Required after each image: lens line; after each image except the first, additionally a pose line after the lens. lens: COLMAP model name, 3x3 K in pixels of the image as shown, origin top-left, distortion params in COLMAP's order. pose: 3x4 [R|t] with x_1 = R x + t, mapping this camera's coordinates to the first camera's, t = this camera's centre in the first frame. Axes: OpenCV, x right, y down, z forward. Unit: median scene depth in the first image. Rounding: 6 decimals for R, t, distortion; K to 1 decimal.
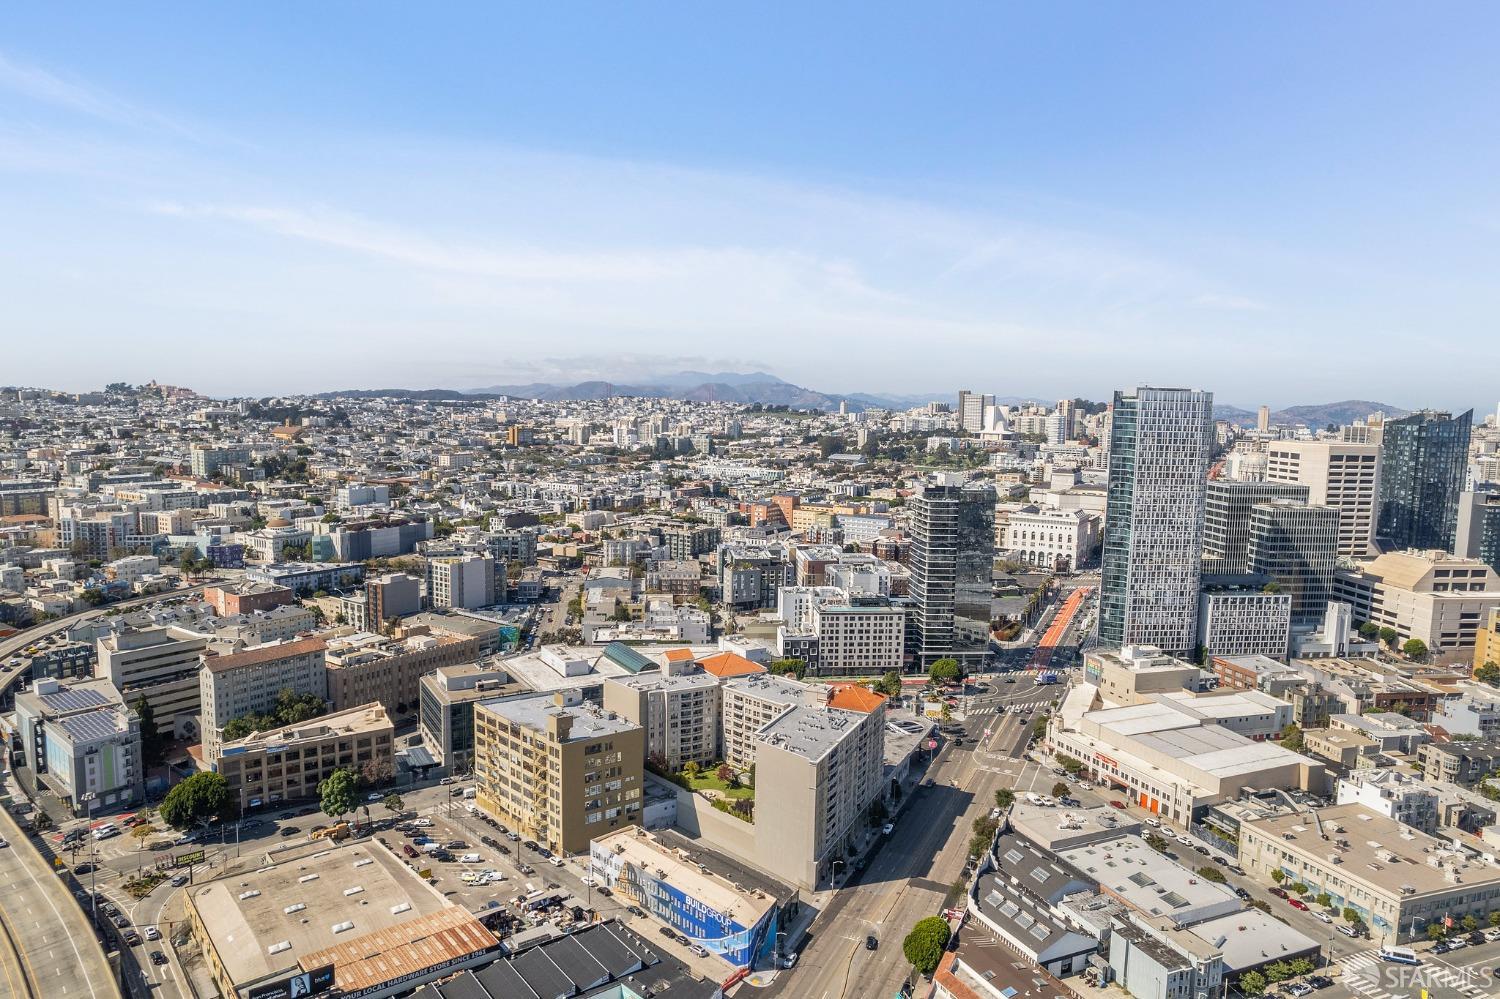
lens RADIAL K [[986.6, 0, 750.0], [0, 986.6, 499.5], [0, 0, 1]] dist [-0.069939, 0.047888]
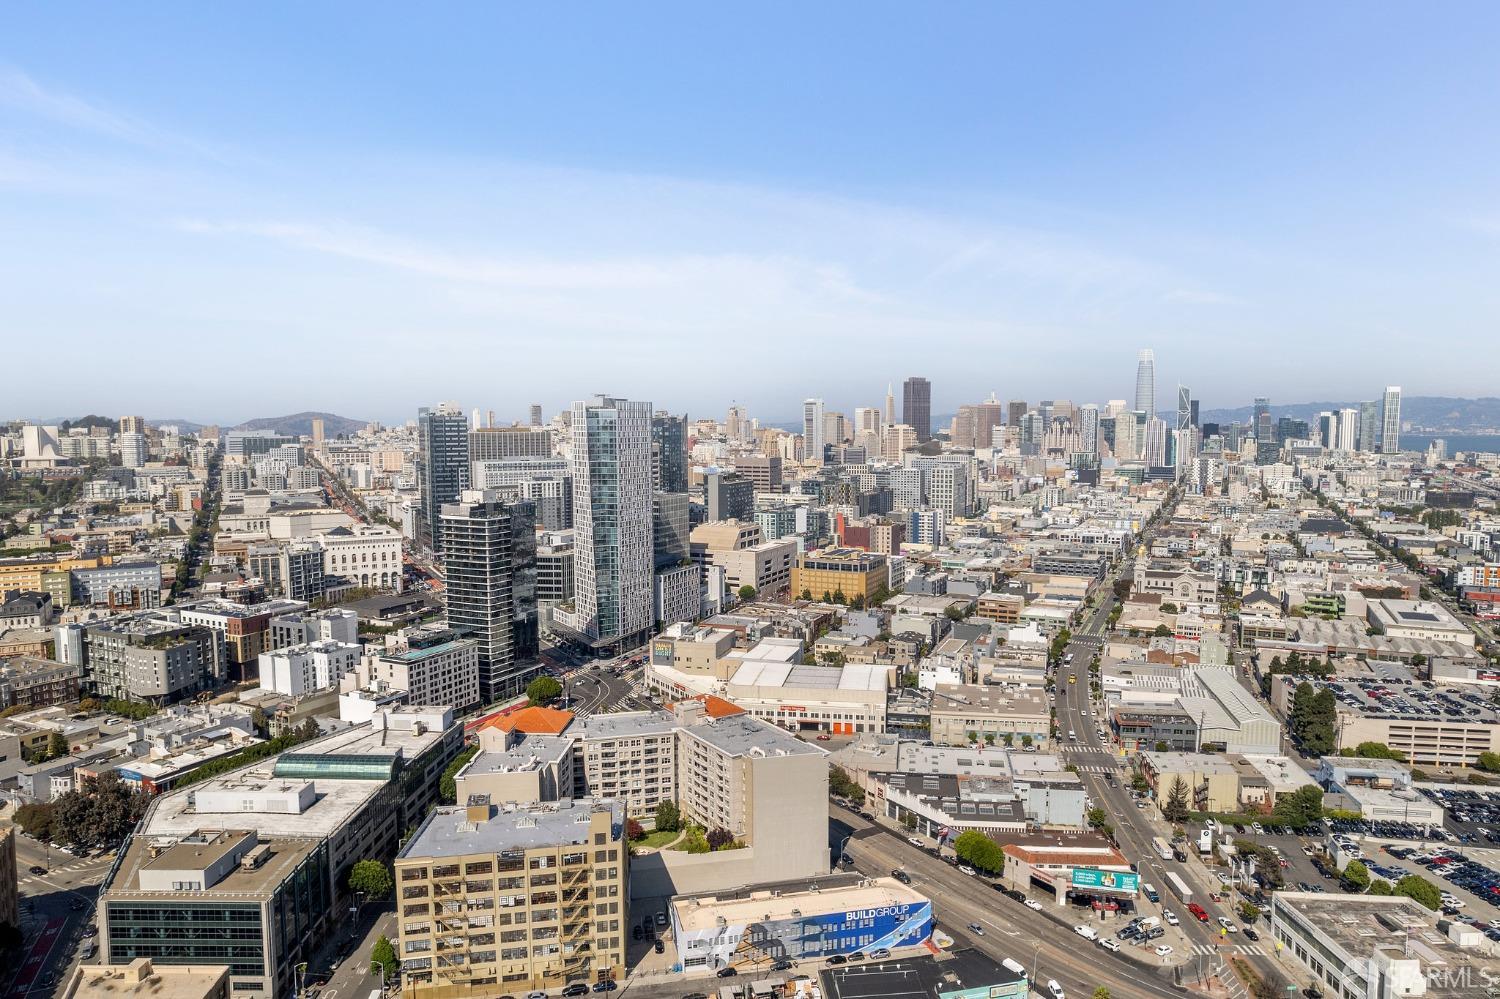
lens RADIAL K [[986.6, 0, 750.0], [0, 986.6, 499.5], [0, 0, 1]] dist [-0.069939, 0.047888]
pose [[0.527878, -0.090940, 0.844437, -0.478601], [0.102951, 0.993771, 0.042664, -0.032731], [-0.843057, 0.064414, 0.533952, 0.277997]]
